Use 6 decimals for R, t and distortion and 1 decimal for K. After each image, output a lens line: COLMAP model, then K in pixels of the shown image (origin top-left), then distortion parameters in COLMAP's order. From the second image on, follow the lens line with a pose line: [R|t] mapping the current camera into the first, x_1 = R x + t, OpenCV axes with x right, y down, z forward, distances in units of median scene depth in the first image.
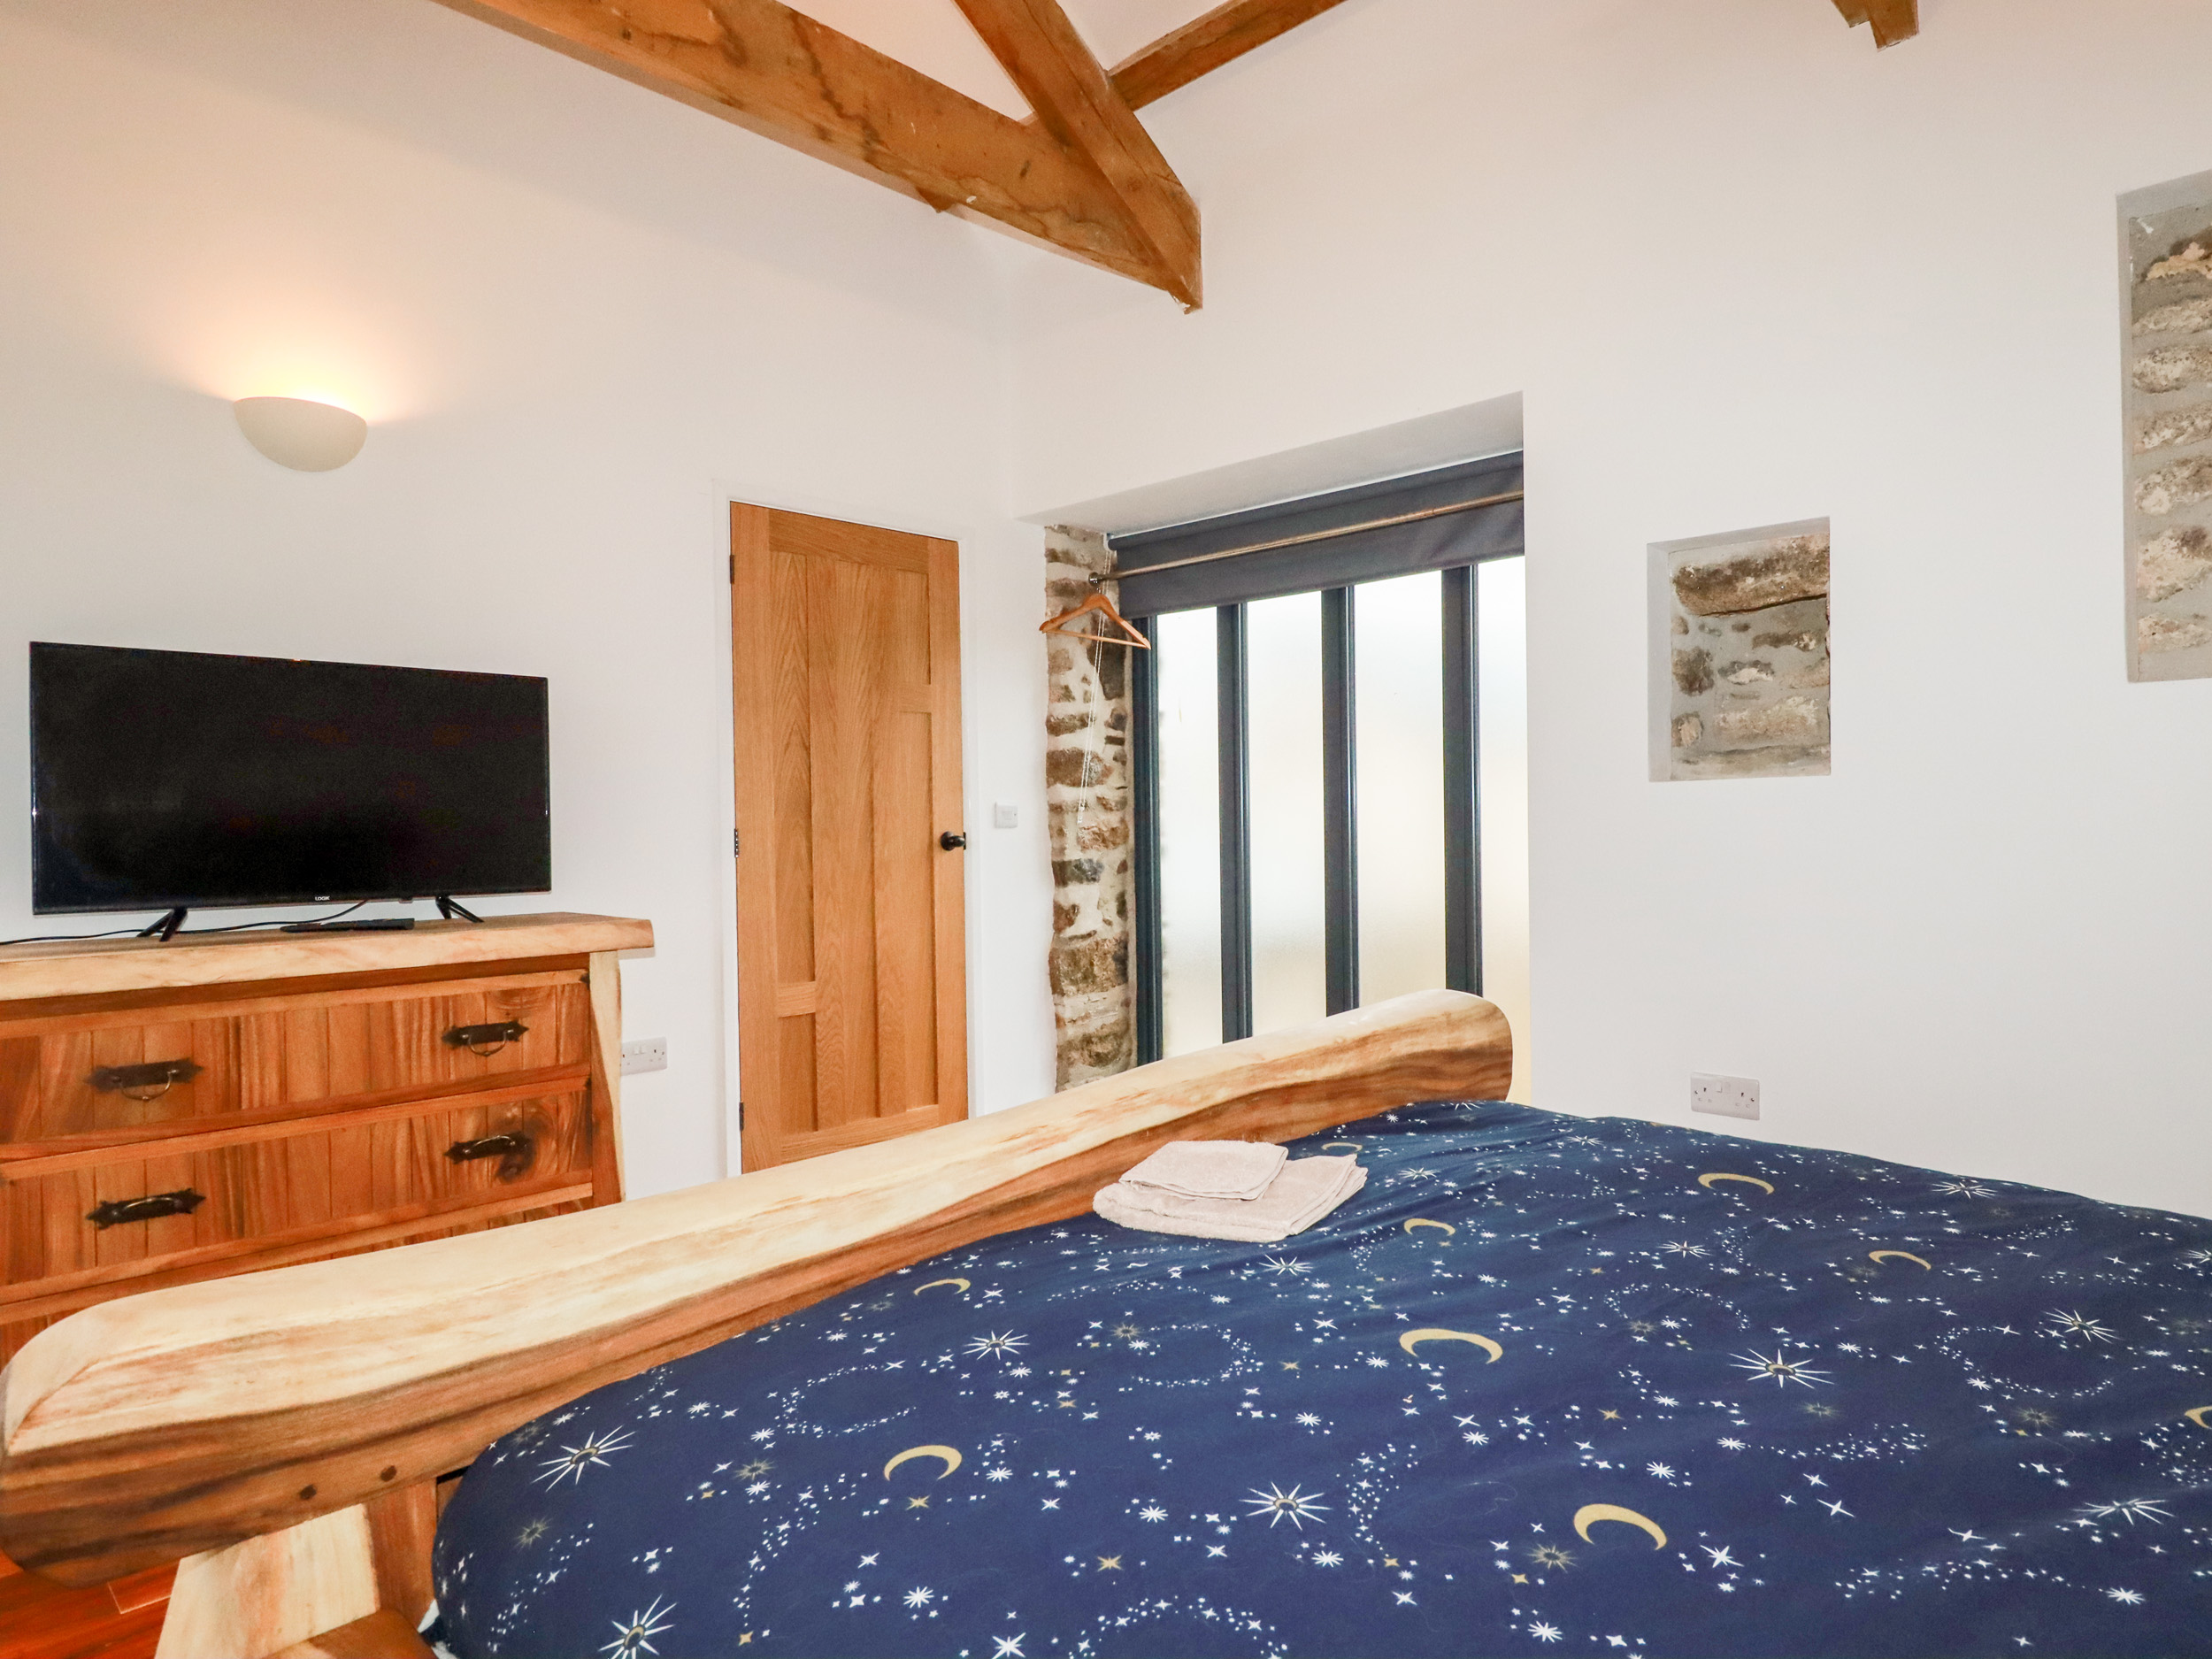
lens RADIAL K [[1259.1, 0, 1106.0], [0, 1259.1, 829.5], [0, 0, 1]] dist [-0.001420, -0.000552]
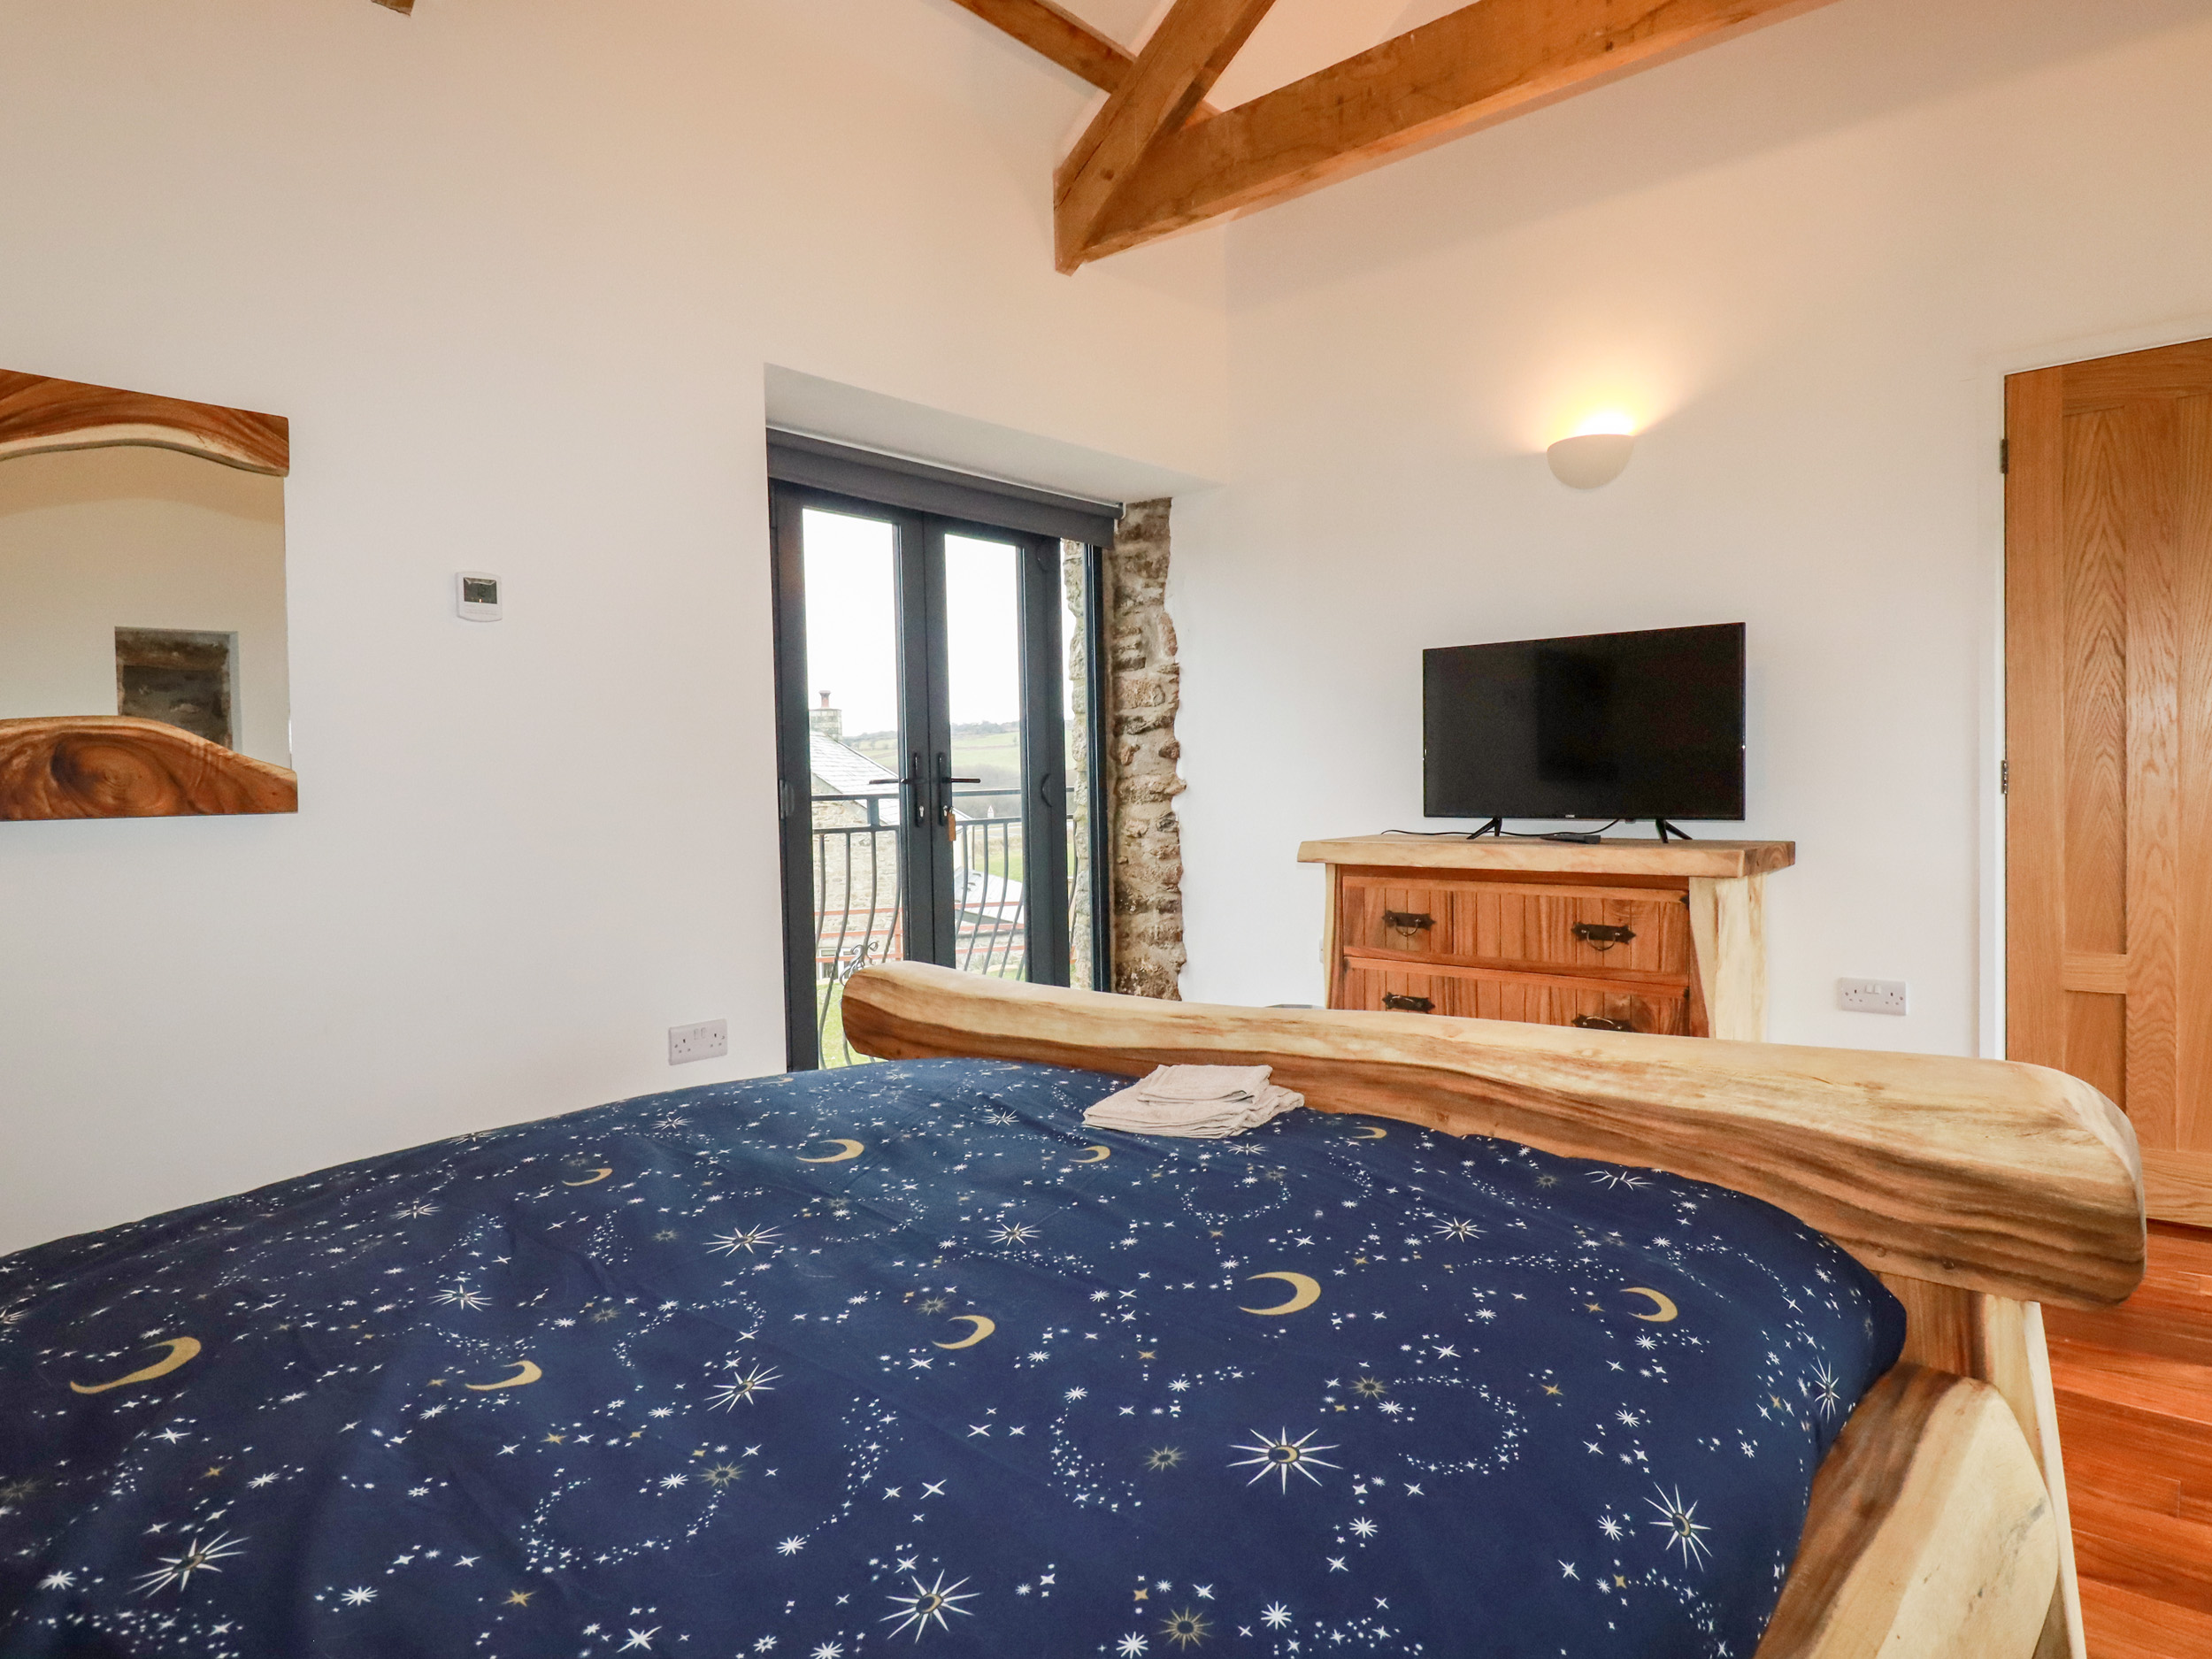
lens RADIAL K [[1273.4, 0, 1099.2], [0, 1273.4, 786.5], [0, 0, 1]] dist [0.000721, 0.000379]
pose [[0.069207, 0.024130, -0.997310, 0.692968], [0.015357, 0.999563, 0.025250, -0.018277], [0.997484, -0.017063, 0.068806, 0.423810]]
